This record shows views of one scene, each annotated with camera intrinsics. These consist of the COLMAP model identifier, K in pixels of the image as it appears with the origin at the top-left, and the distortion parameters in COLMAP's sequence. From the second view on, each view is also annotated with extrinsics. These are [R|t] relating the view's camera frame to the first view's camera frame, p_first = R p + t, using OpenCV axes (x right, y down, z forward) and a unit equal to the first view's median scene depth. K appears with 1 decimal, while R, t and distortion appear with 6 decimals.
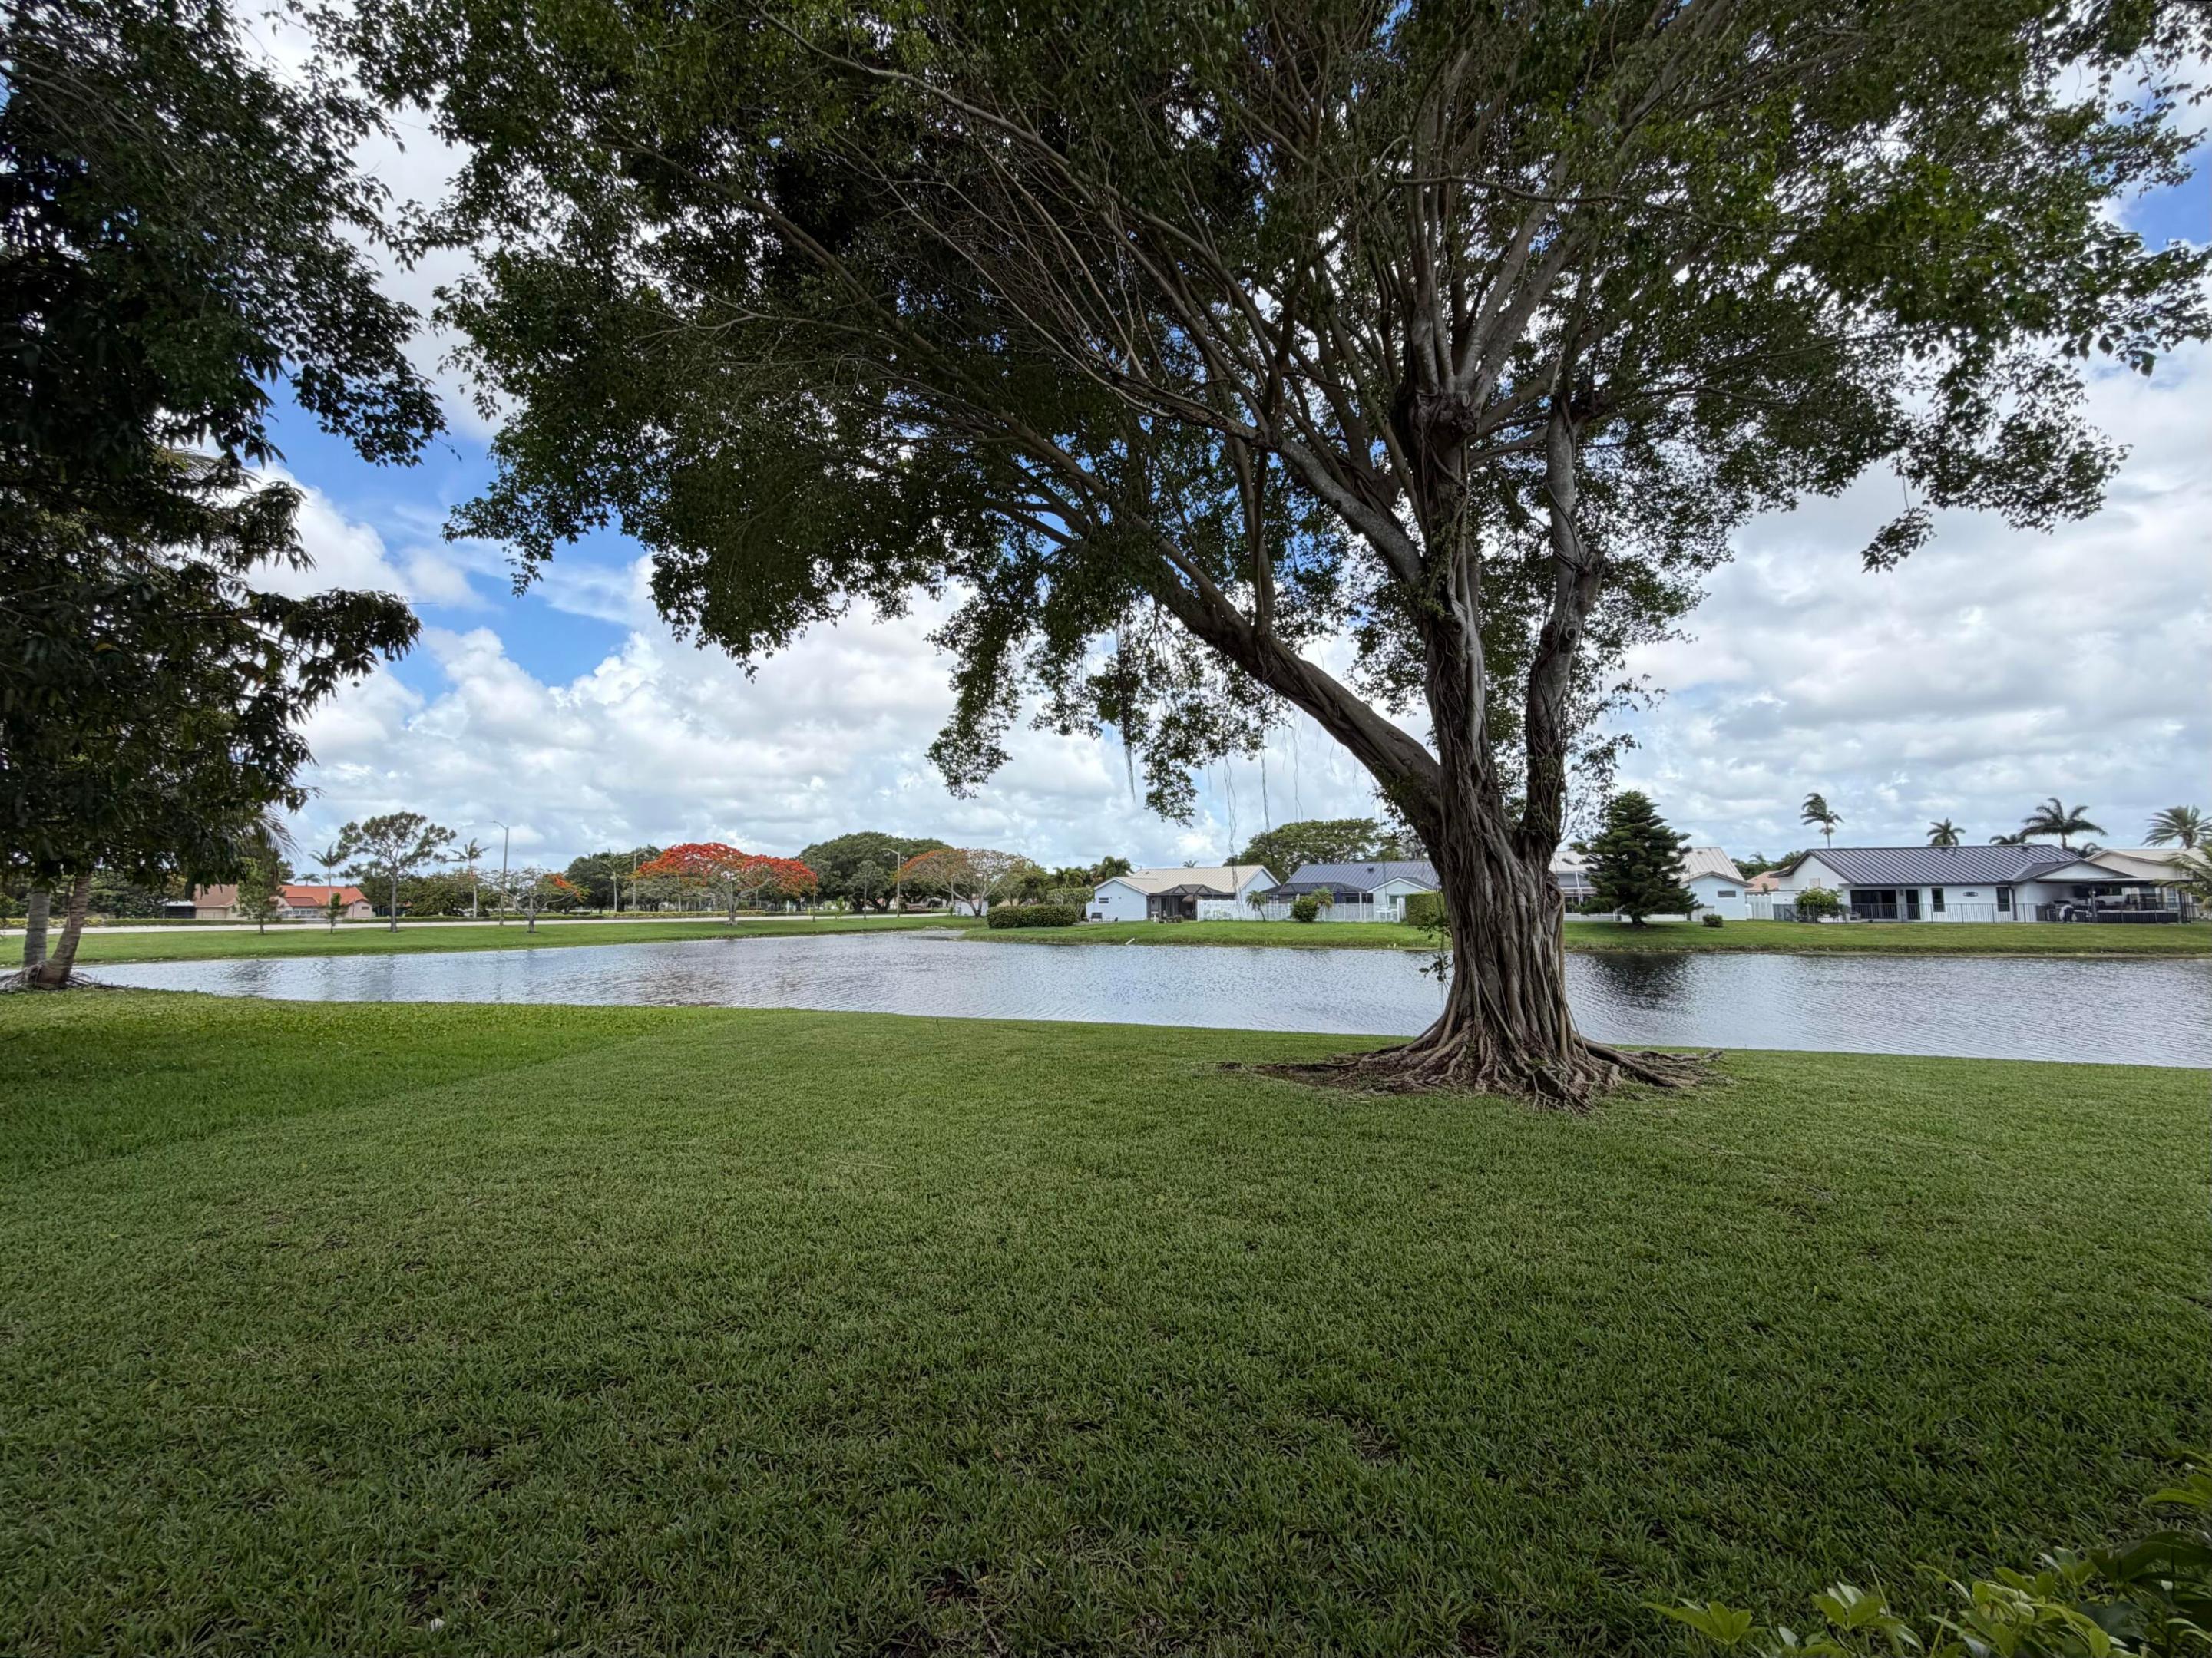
lens RADIAL K [[902.7, 0, 1100.4], [0, 902.7, 828.3], [0, 0, 1]] dist [-0.001344, -0.000284]
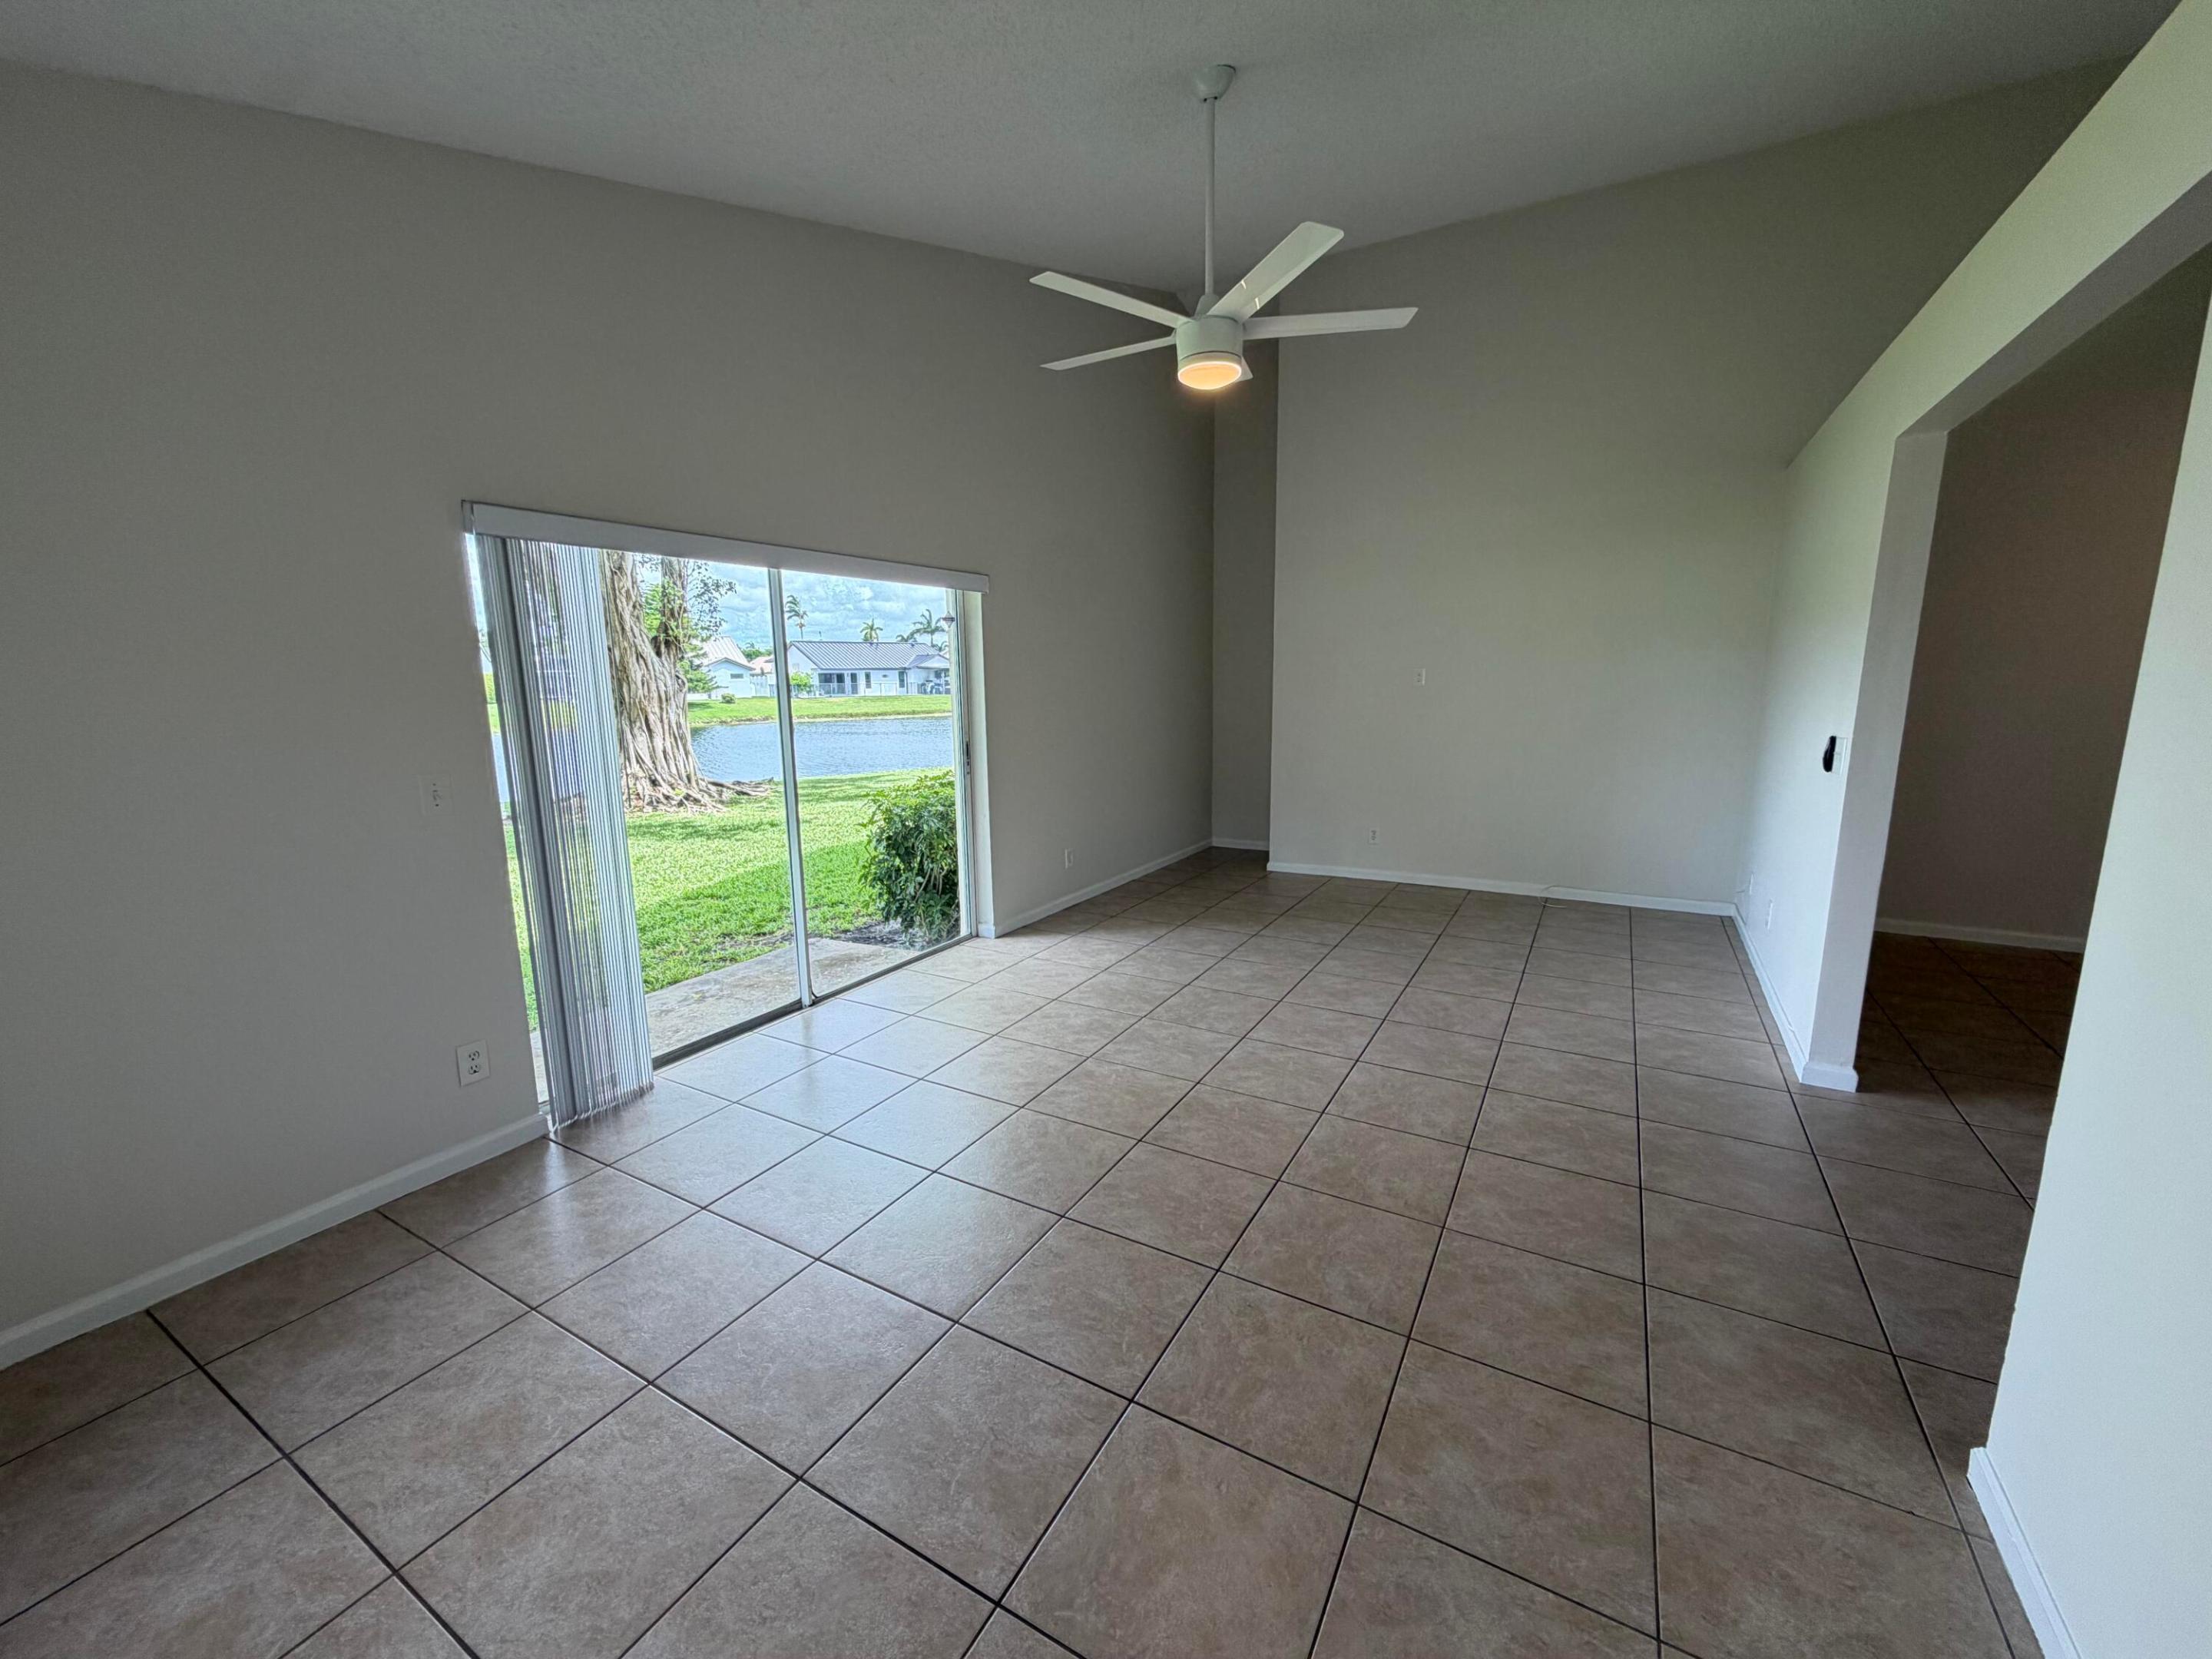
lens RADIAL K [[889.7, 0, 1102.1], [0, 889.7, 827.6], [0, 0, 1]] dist [0.002515, -0.000202]
pose [[0.537932, -0.142965, 0.830777, -0.081997], [-0.060866, 0.976355, 0.207428, -0.008461], [-0.840788, -0.162148, 0.516511, -0.083617]]
